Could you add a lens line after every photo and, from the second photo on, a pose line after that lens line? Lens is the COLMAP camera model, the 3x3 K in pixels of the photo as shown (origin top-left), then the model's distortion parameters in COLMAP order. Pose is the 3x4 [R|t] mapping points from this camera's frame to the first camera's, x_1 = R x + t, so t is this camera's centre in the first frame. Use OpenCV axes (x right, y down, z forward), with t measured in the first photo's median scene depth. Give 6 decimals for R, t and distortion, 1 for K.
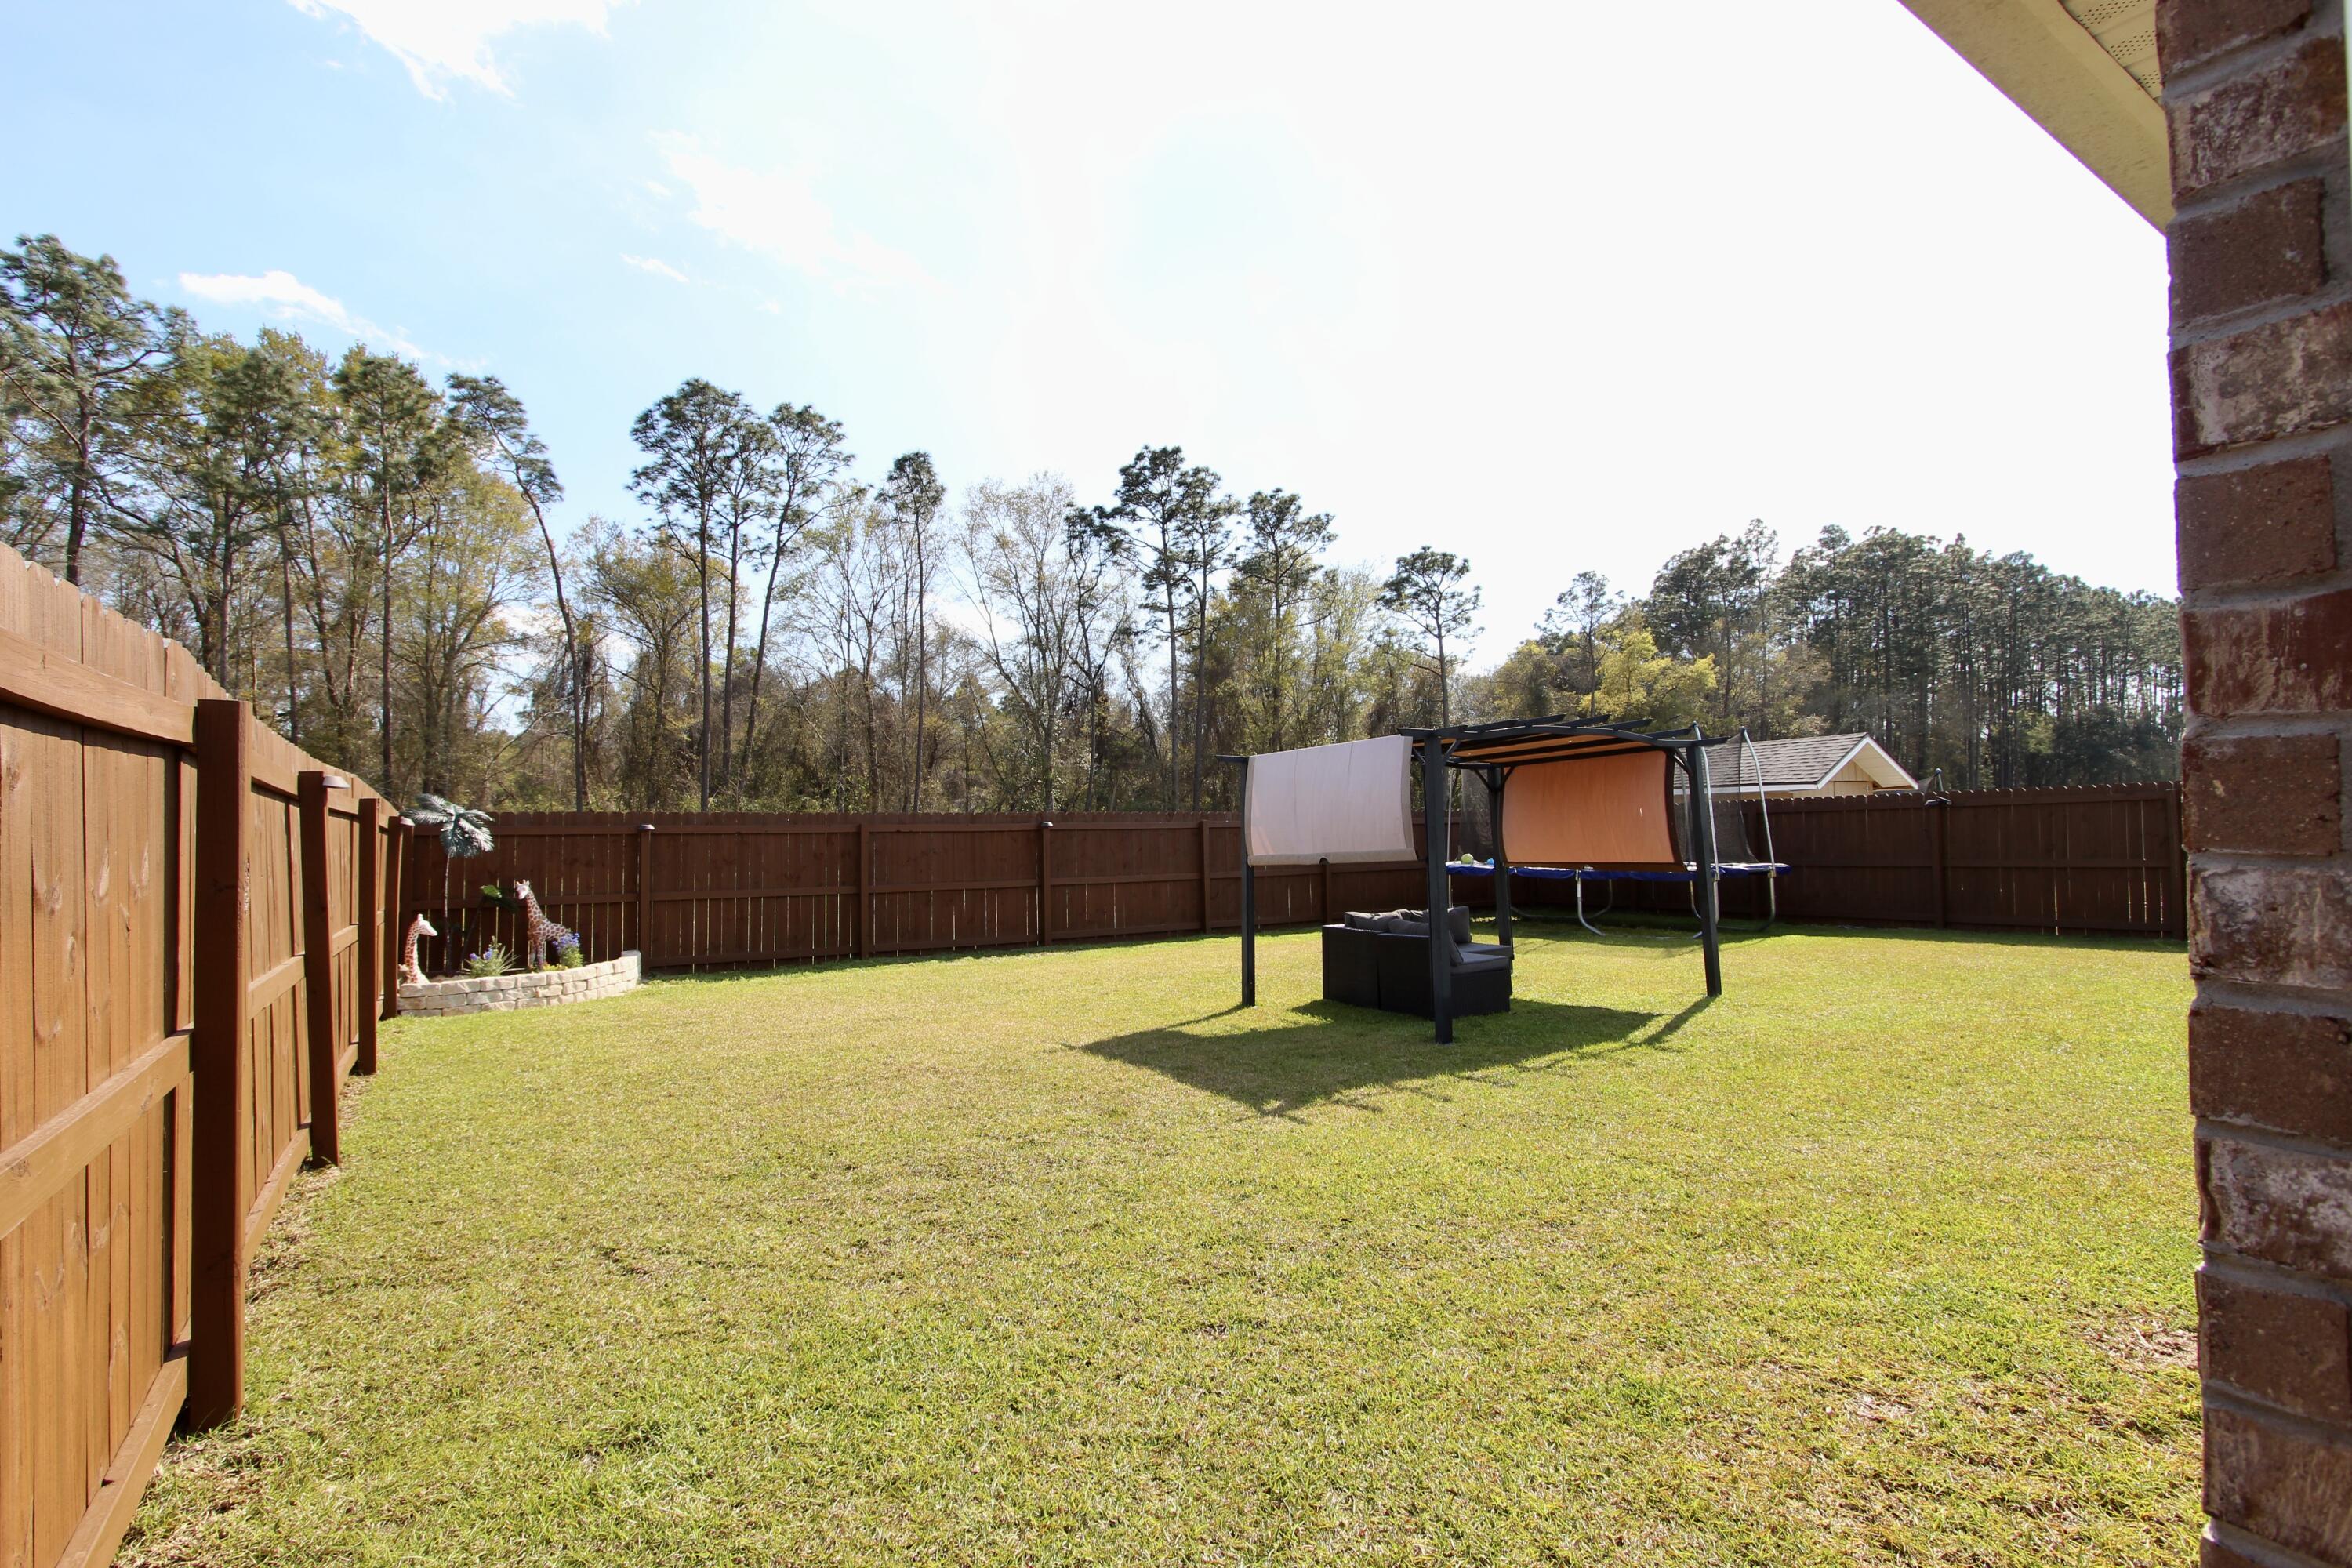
lens RADIAL K [[1111.4, 0, 1170.8], [0, 1111.4, 777.4], [0, 0, 1]] dist [-0.011994, 0.001014]
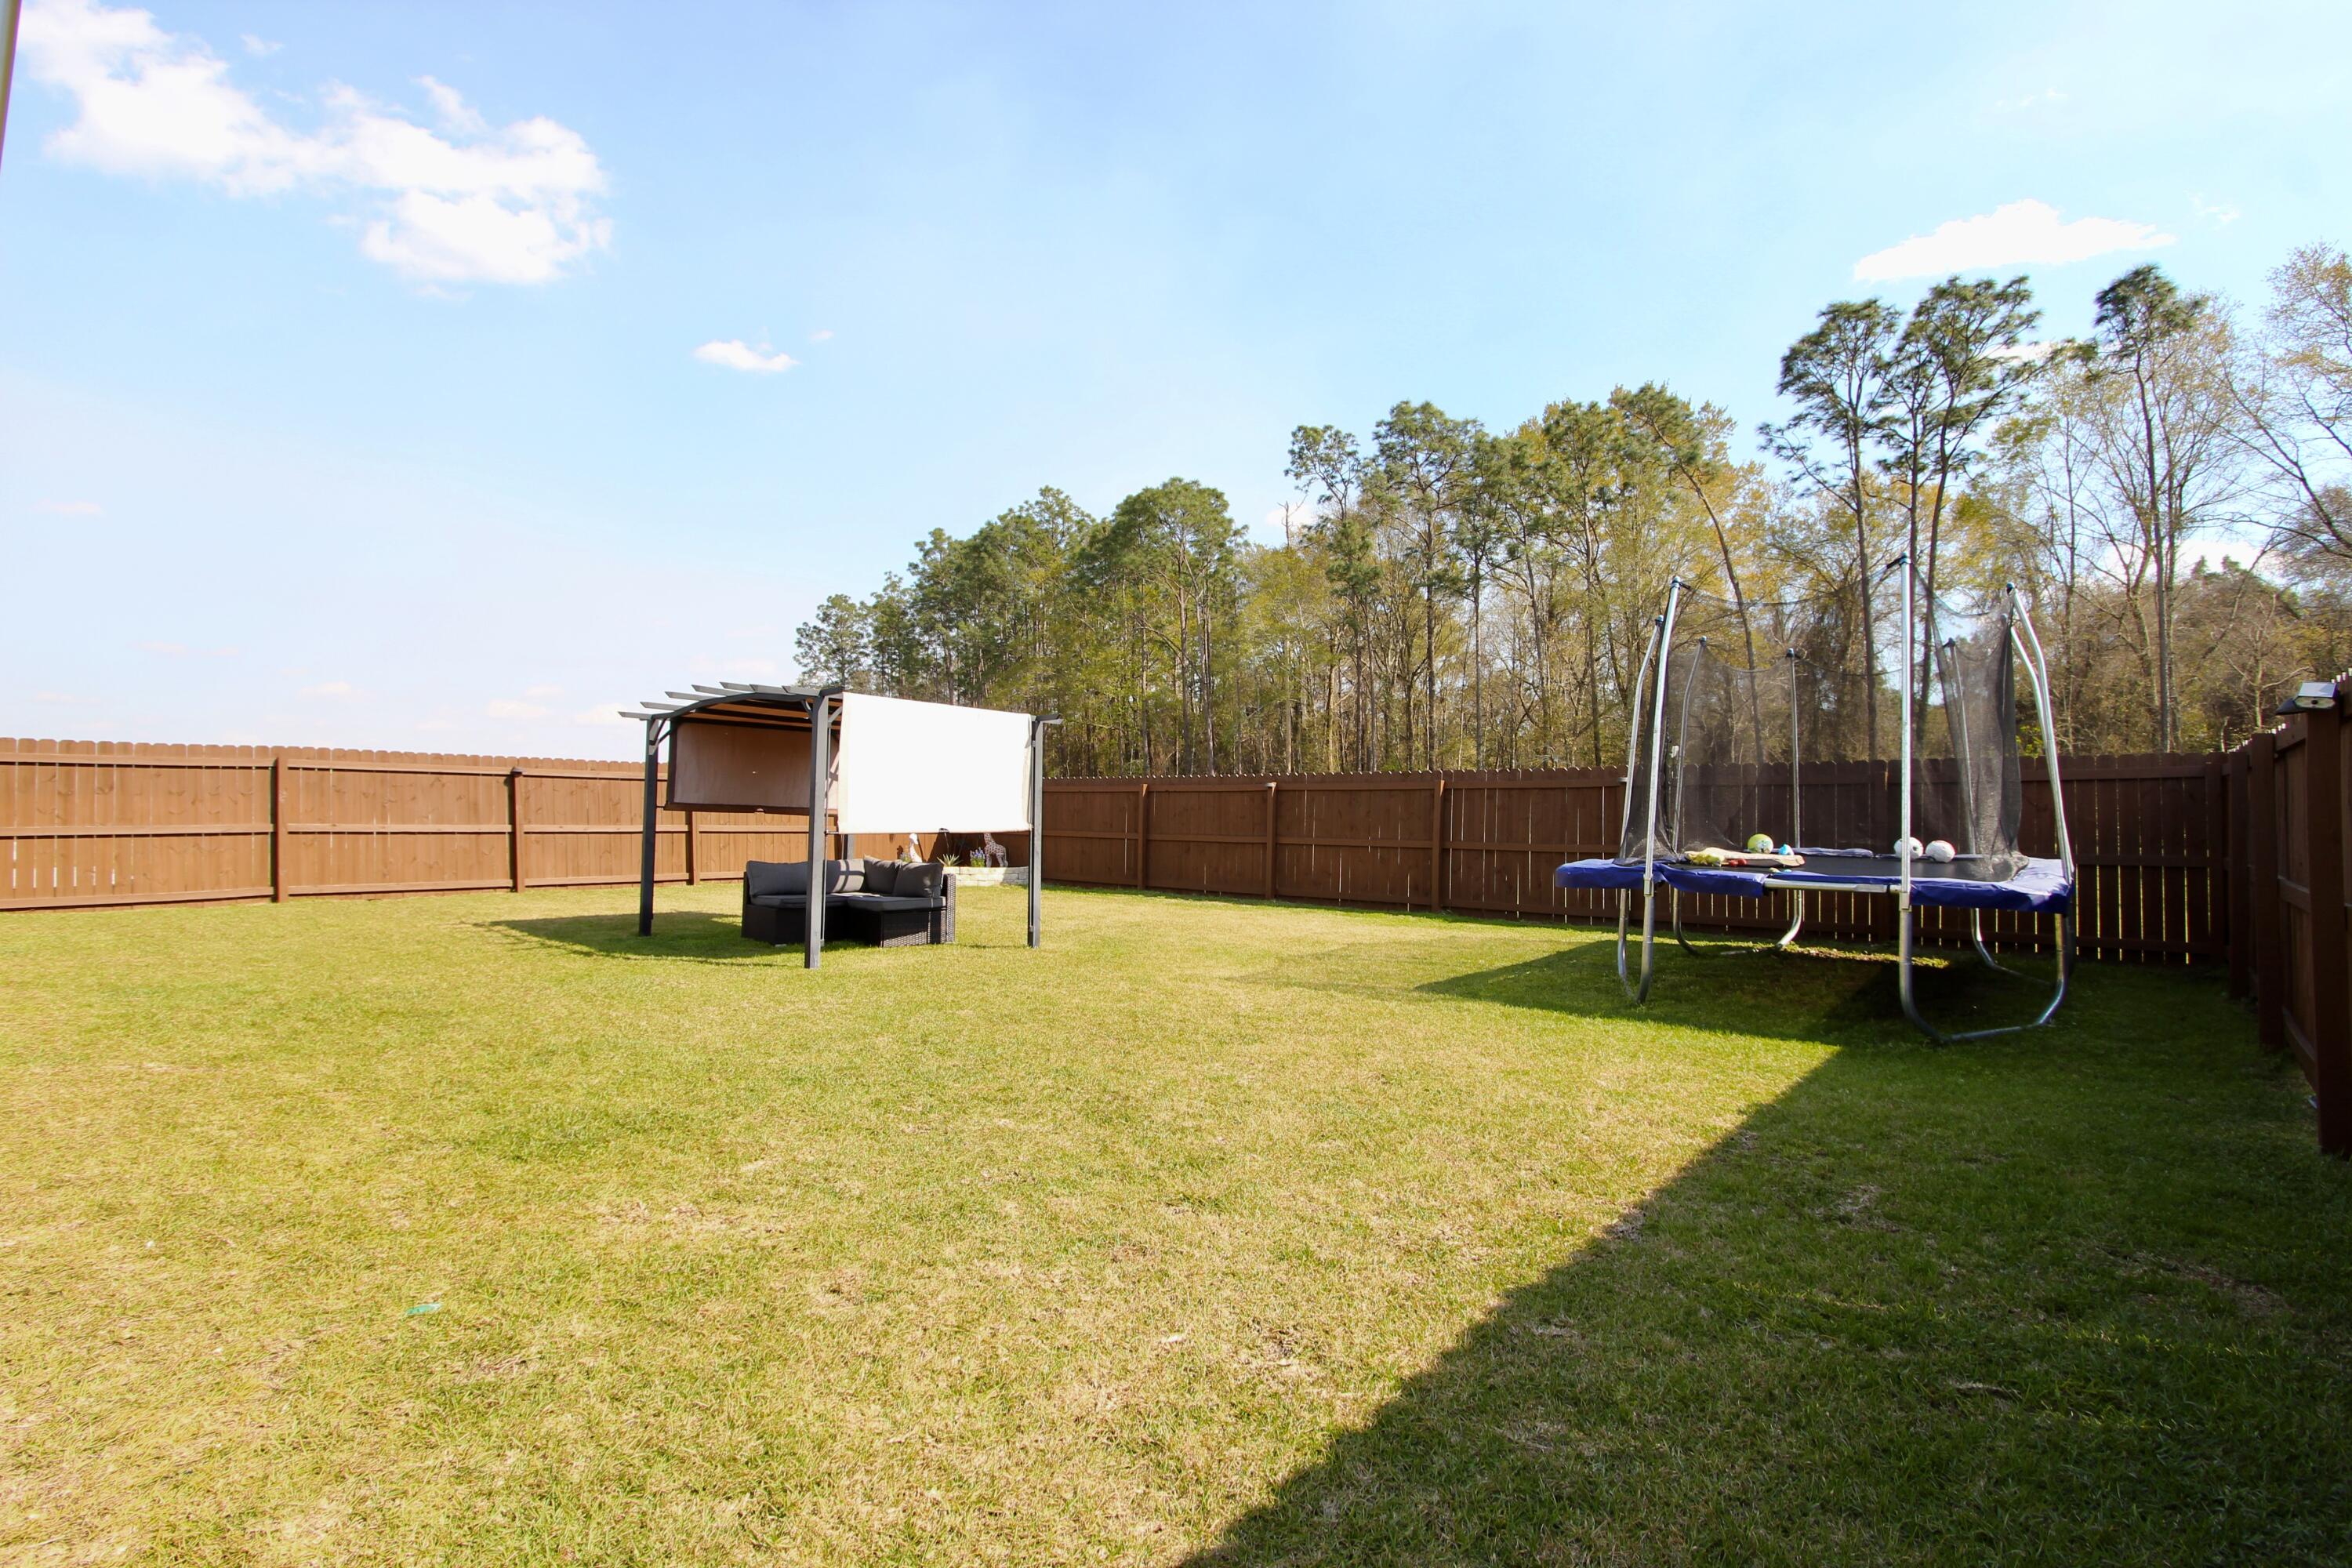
lens RADIAL K [[1078.8, 0, 1183.9], [0, 1078.8, 784.9], [0, 0, 1]] dist [-0.012701, 0.001181]
pose [[0.291185, -0.000305, -0.956667, 0.289928], [0.044131, 0.998940, 0.013114, 0.007976], [0.955648, -0.046038, 0.290890, 0.207885]]
